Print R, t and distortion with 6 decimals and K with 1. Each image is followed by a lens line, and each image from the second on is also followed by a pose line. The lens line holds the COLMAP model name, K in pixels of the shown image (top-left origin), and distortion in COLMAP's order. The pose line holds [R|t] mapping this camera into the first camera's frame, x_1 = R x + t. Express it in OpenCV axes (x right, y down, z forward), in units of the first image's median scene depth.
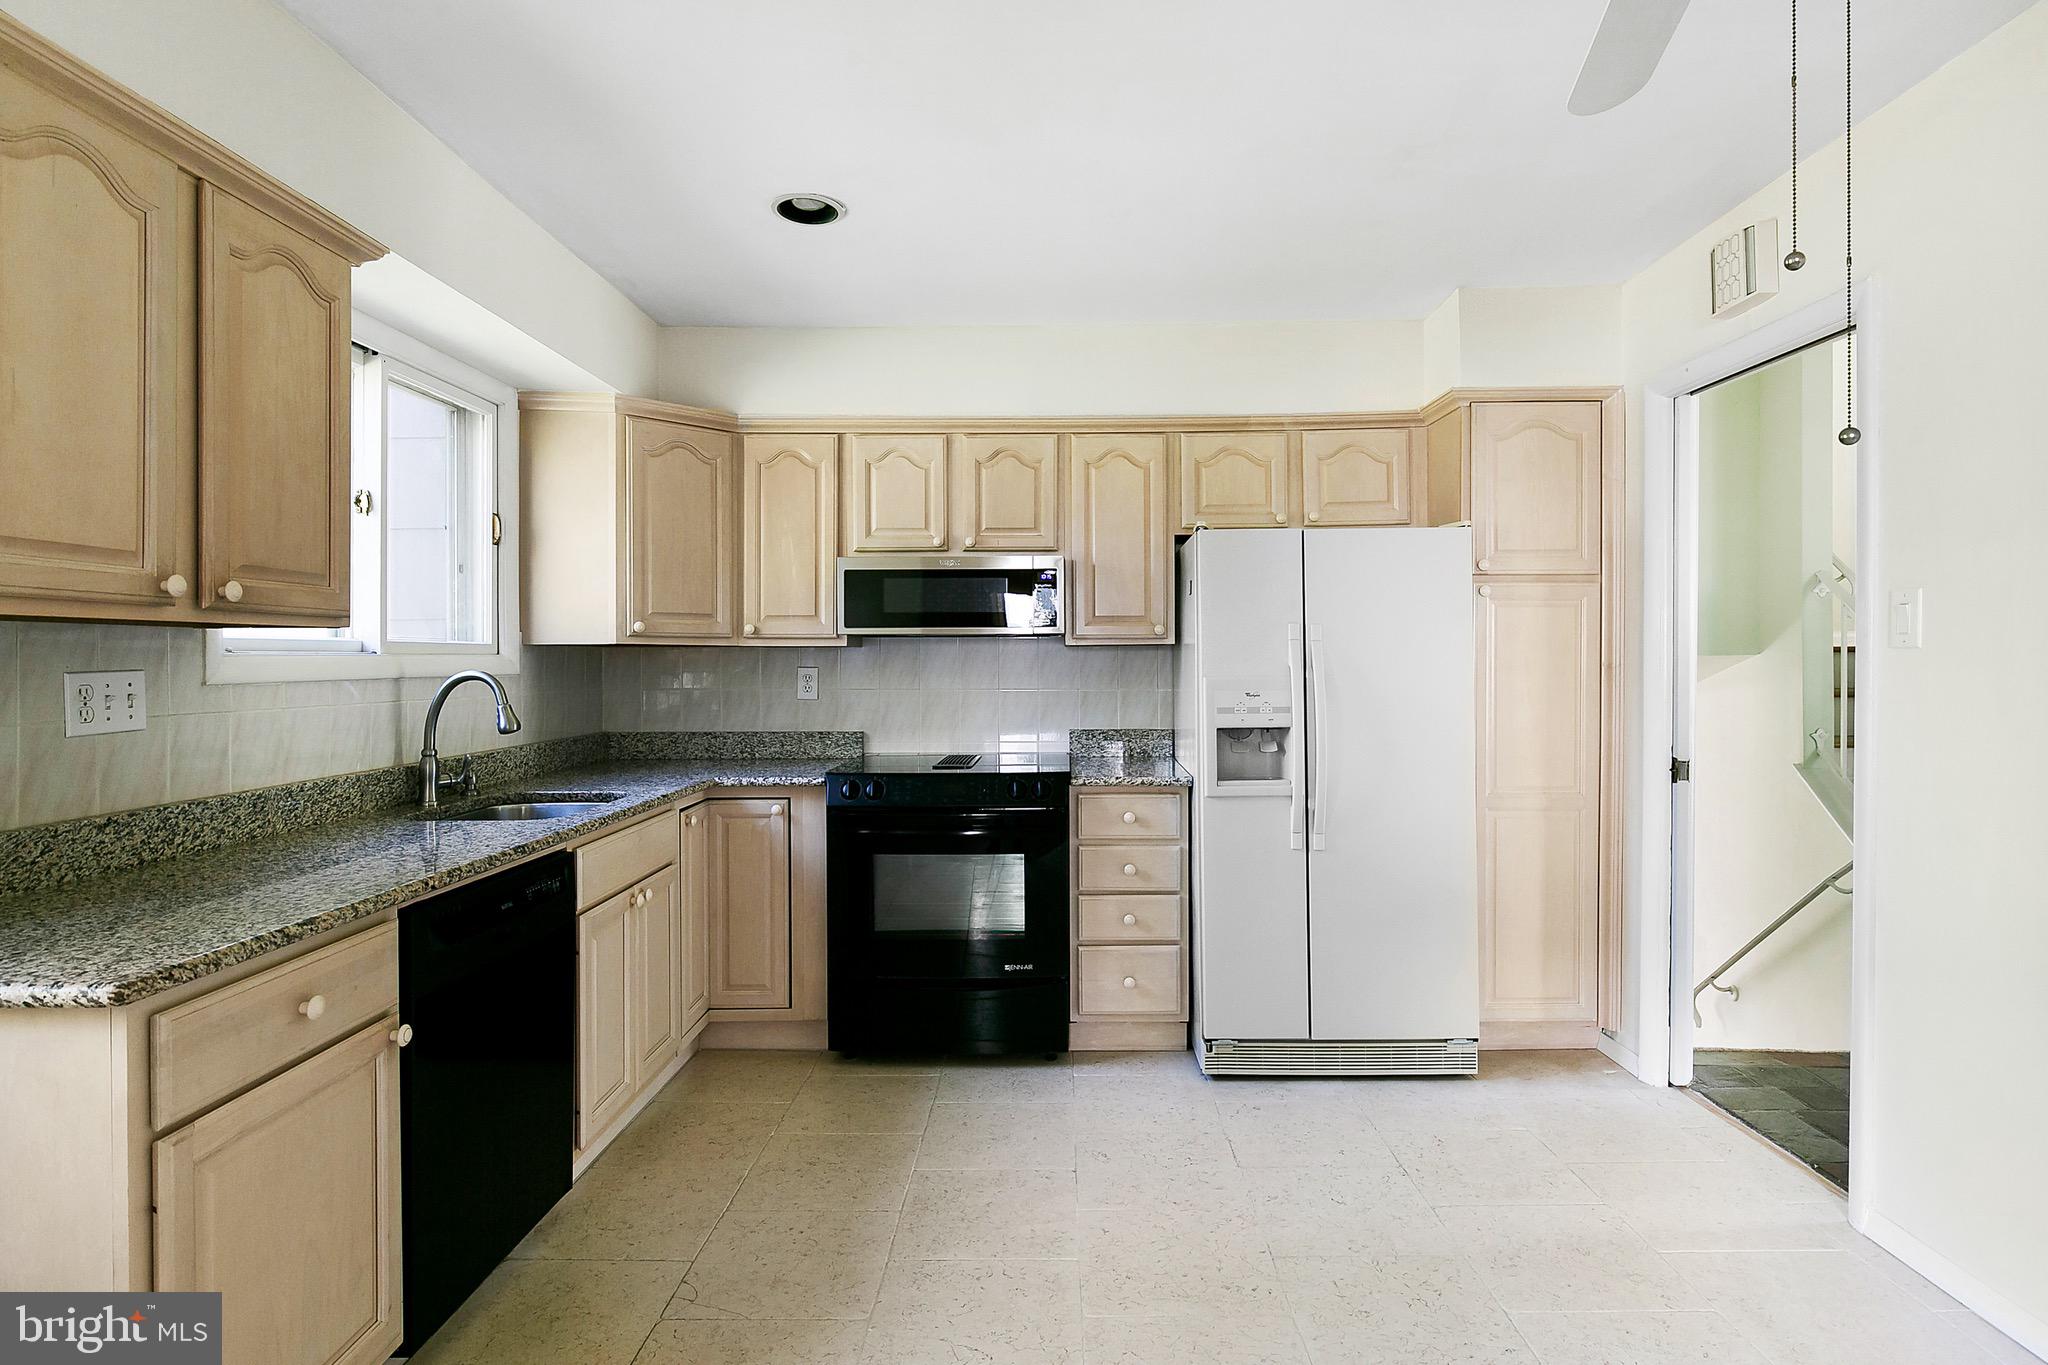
lens RADIAL K [[1080.8, 0, 1052.2], [0, 1080.8, 653.5], [0, 0, 1]] dist [0.001115, -0.000303]
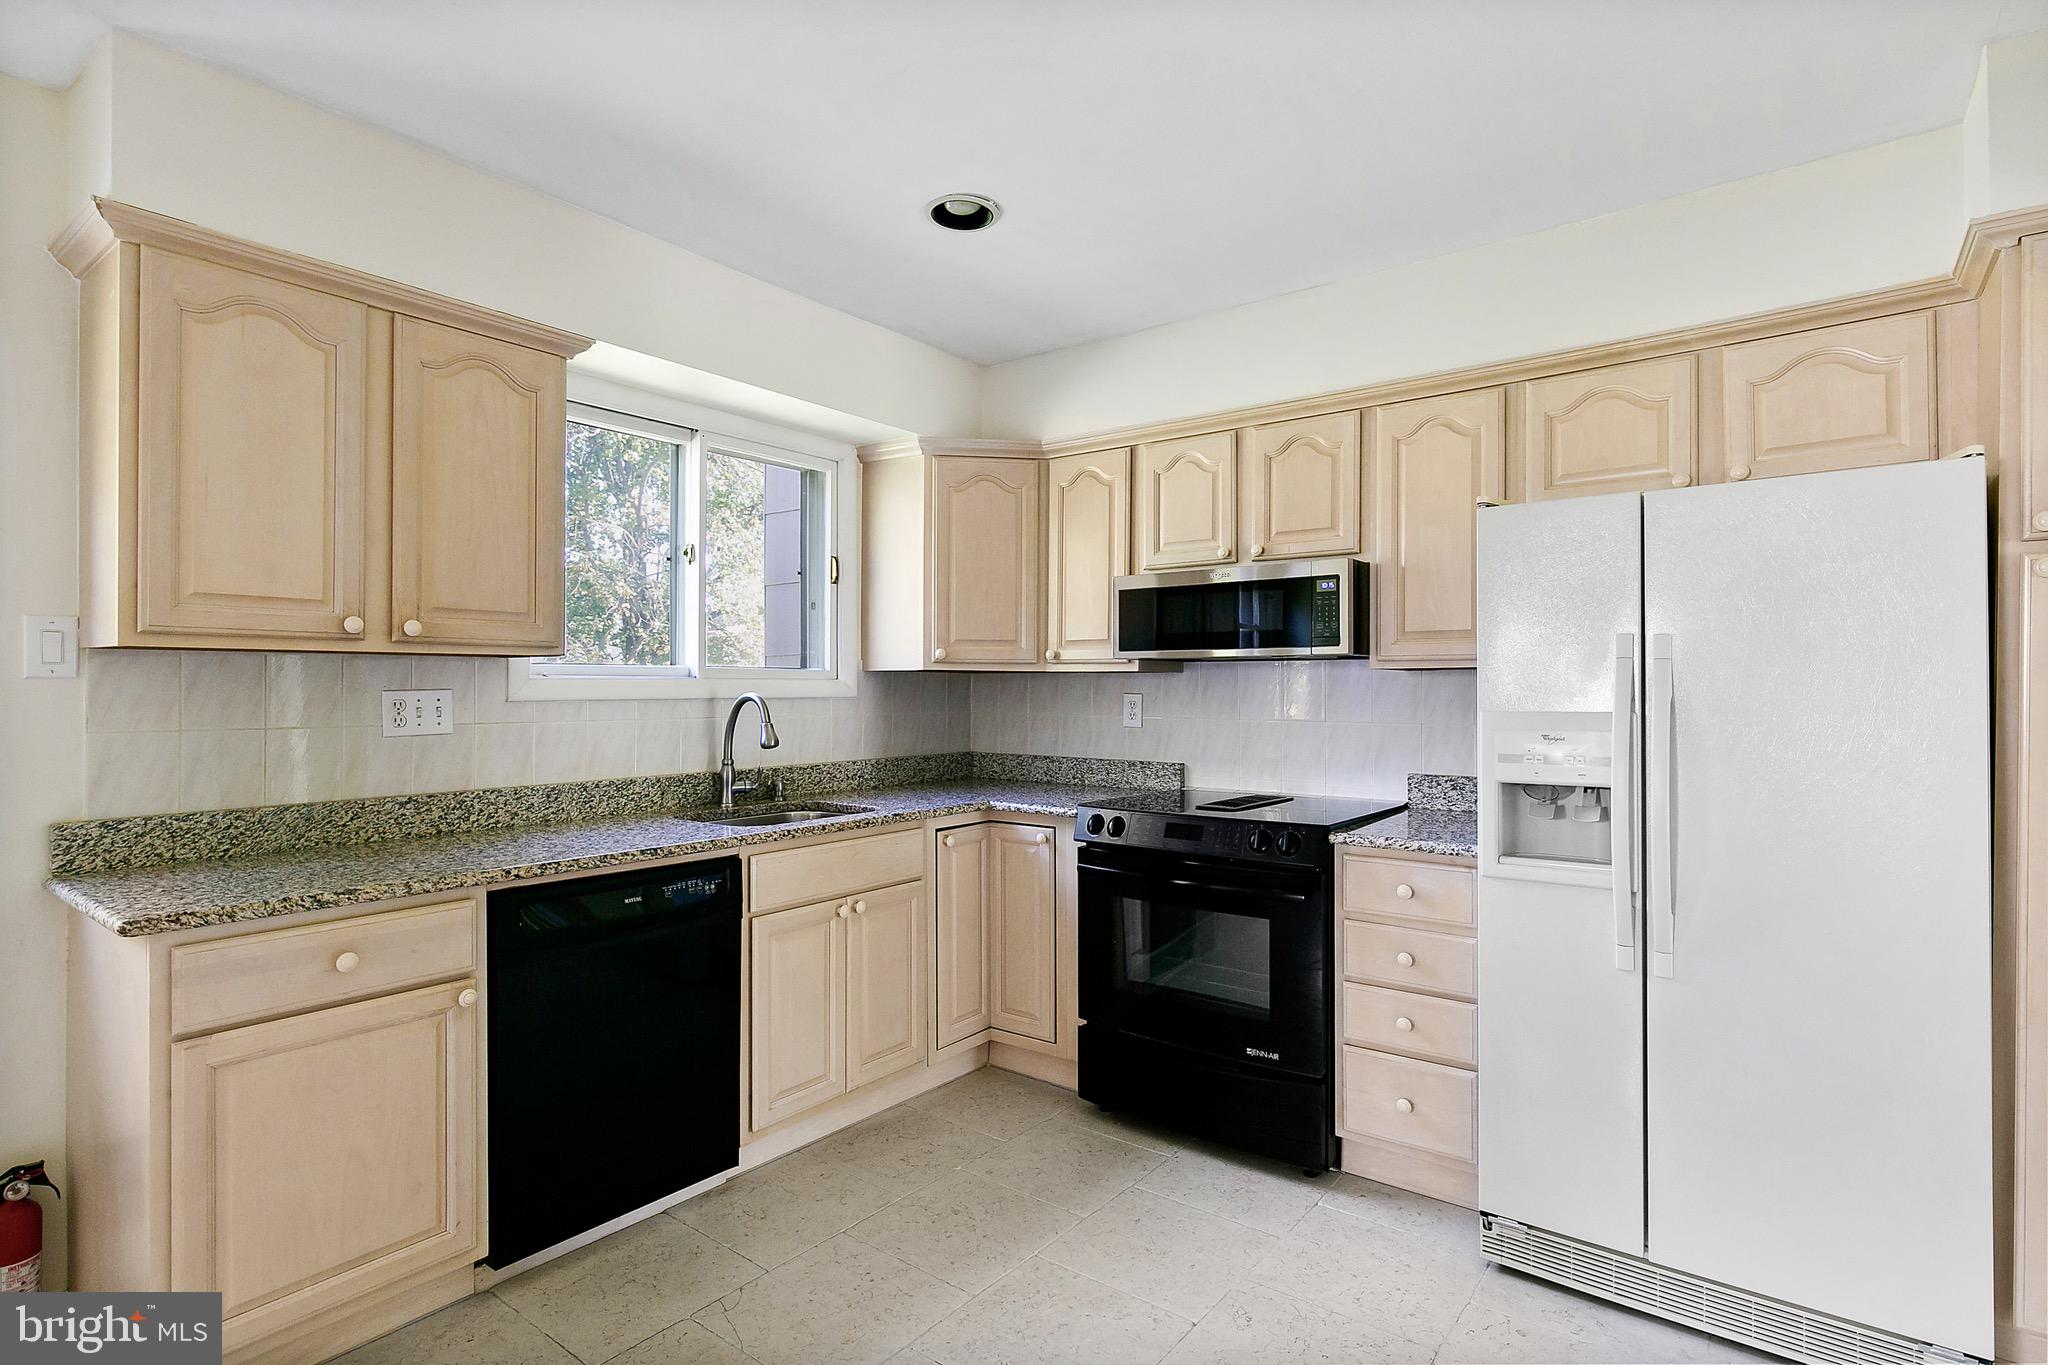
lens RADIAL K [[1029.4, 0, 1024.0], [0, 1029.4, 682.5], [0, 0, 1]] dist [0.000534, 0.000180]
pose [[0.793306, 0.002494, -0.608818, 0.302956], [-0.002140, 0.999997, 0.001308, 0.002168], [0.608819, 0.000266, 0.793309, 0.251891]]
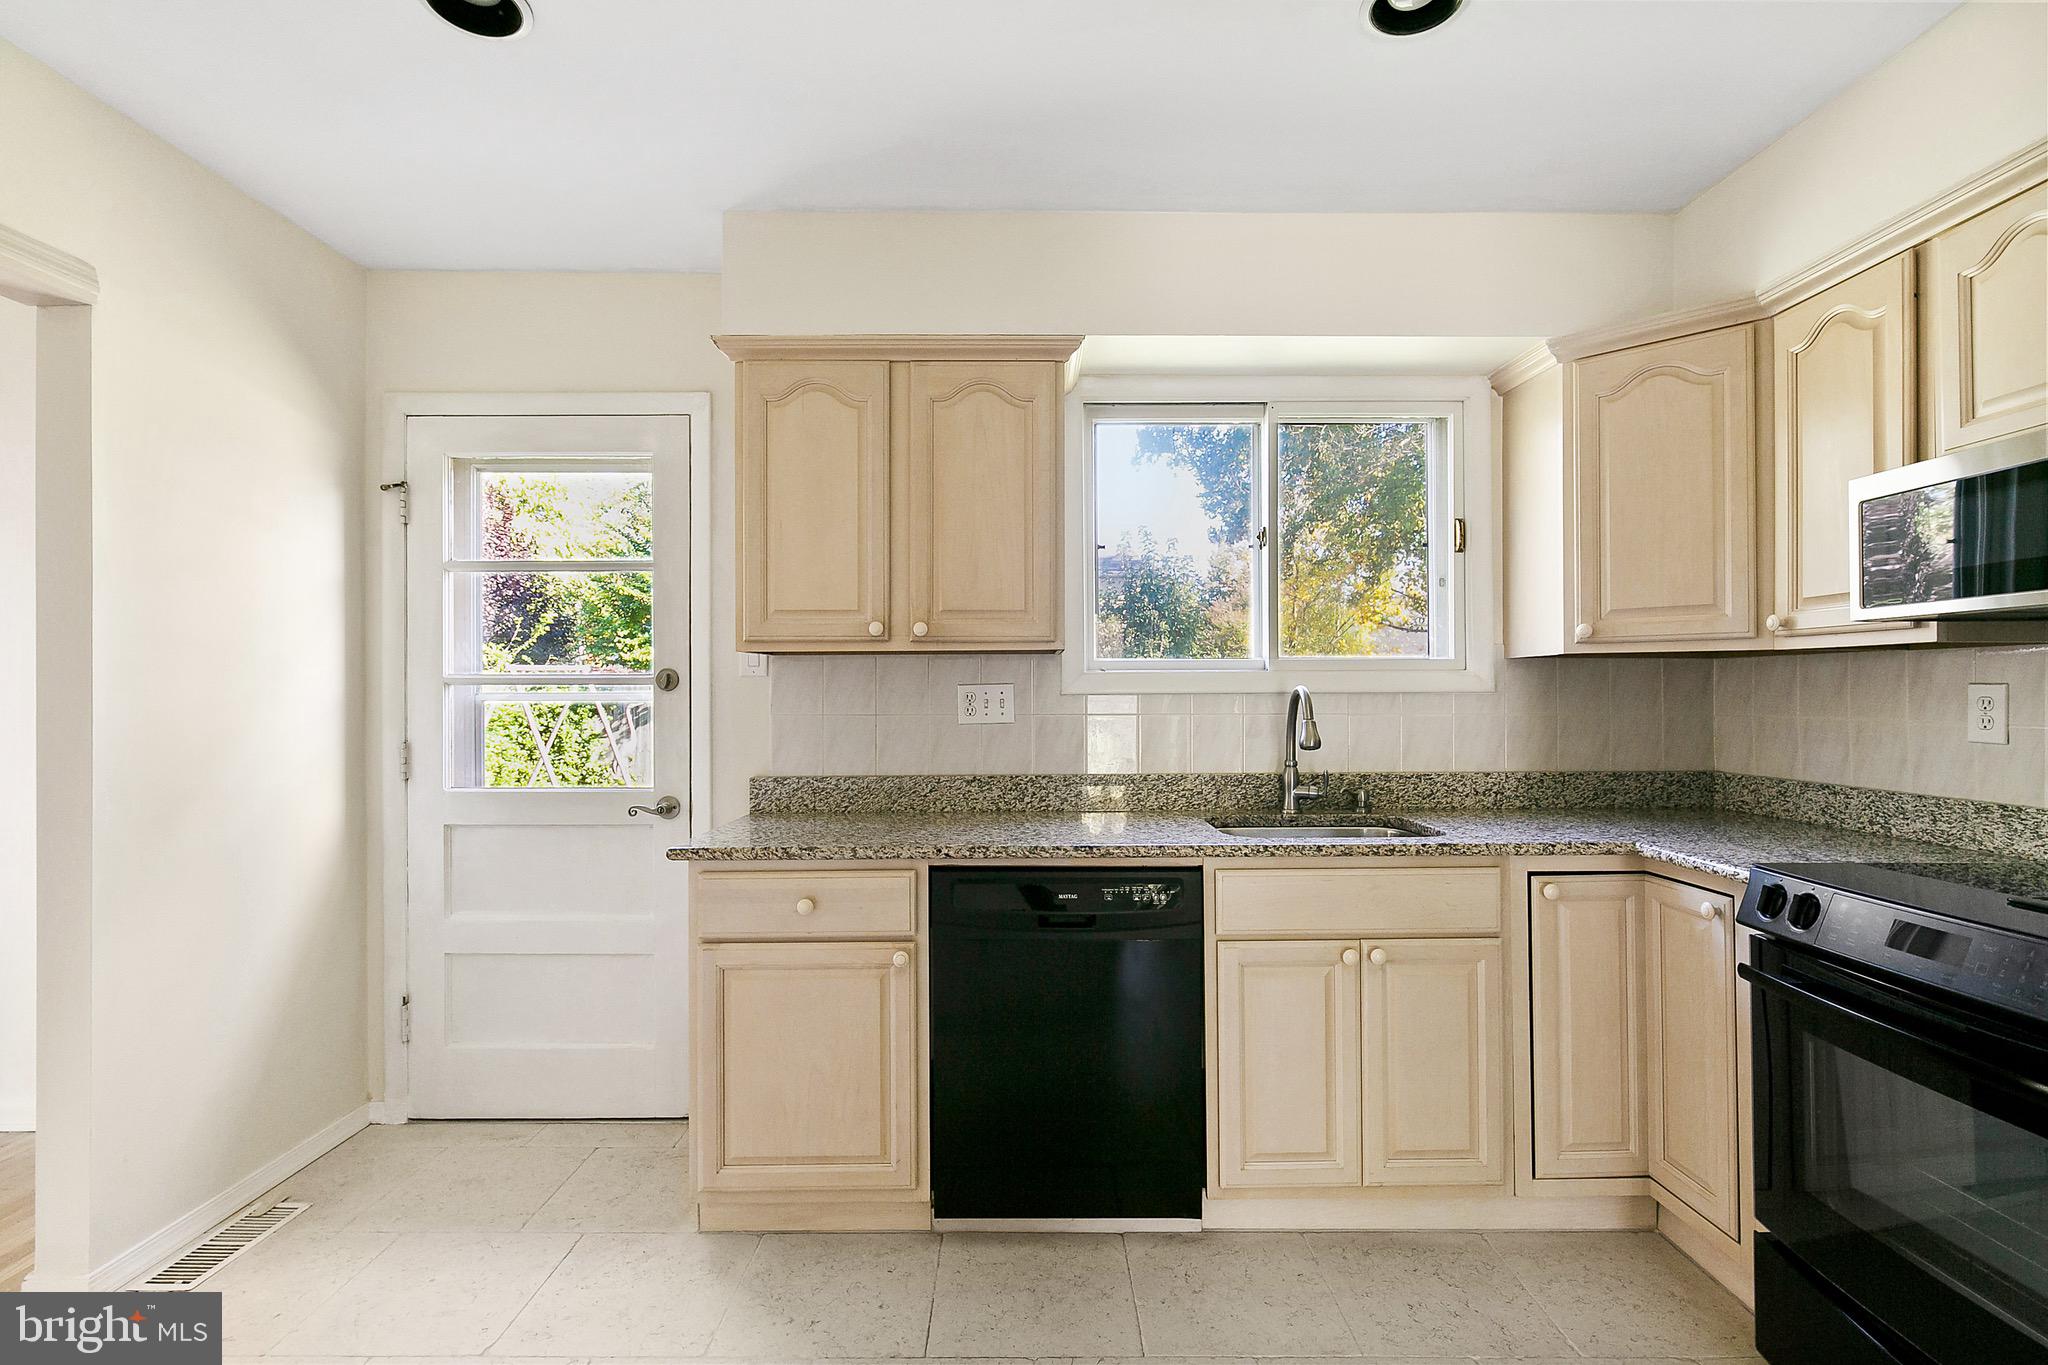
lens RADIAL K [[956.5, 0, 1024.0], [0, 956.5, 682.5], [0, 0, 1]] dist [0.001048, -0.000360]
pose [[0.006285, -0.006907, -0.999956, 0.299232], [0.007590, 0.999948, -0.006860, 0.013957], [0.999951, -0.007547, 0.006337, 0.606764]]
